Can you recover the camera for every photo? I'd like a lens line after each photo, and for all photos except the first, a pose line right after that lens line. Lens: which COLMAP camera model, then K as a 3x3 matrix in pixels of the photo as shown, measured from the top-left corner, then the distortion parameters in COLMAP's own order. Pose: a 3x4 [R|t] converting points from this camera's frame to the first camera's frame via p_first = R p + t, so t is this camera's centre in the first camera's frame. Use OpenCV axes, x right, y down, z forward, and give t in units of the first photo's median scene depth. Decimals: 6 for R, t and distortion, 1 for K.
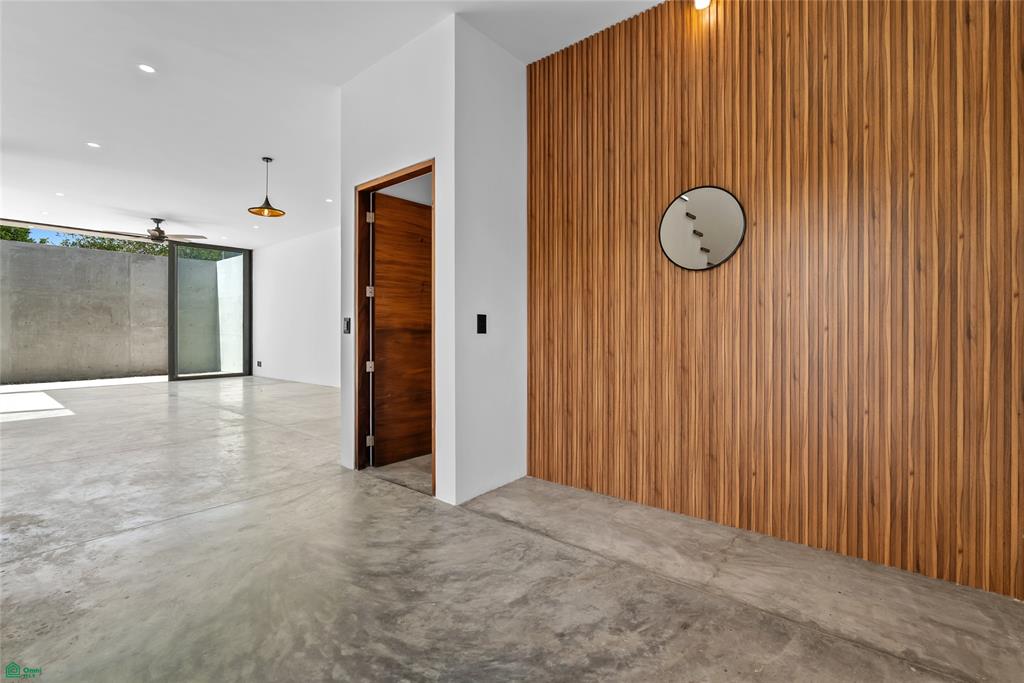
lens RADIAL K [[453.5, 0, 510.4], [0, 453.5, 330.0], [0, 0, 1]] dist [-0.004279, -0.000296]
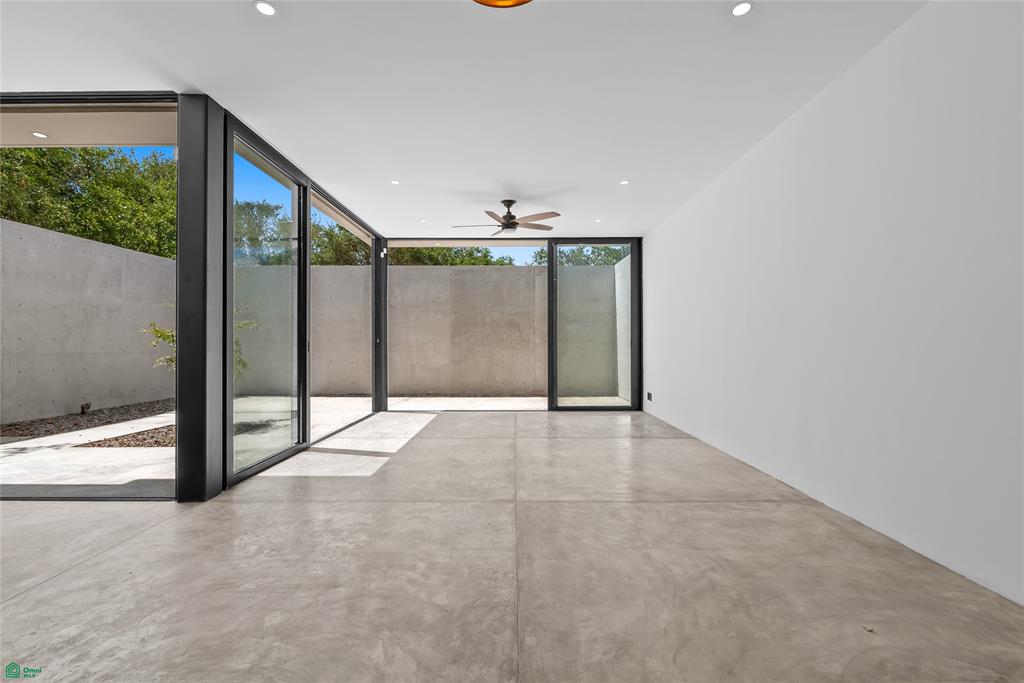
lens RADIAL K [[453.5, 0, 514.8], [0, 453.5, 337.9], [0, 0, 1]] dist [-0.008662, 0.000517]
pose [[0.636285, -0.009398, -0.771397, -0.155240], [0.000911, 0.999934, -0.011430, -0.008539], [0.771453, 0.006570, 0.636252, 0.418734]]
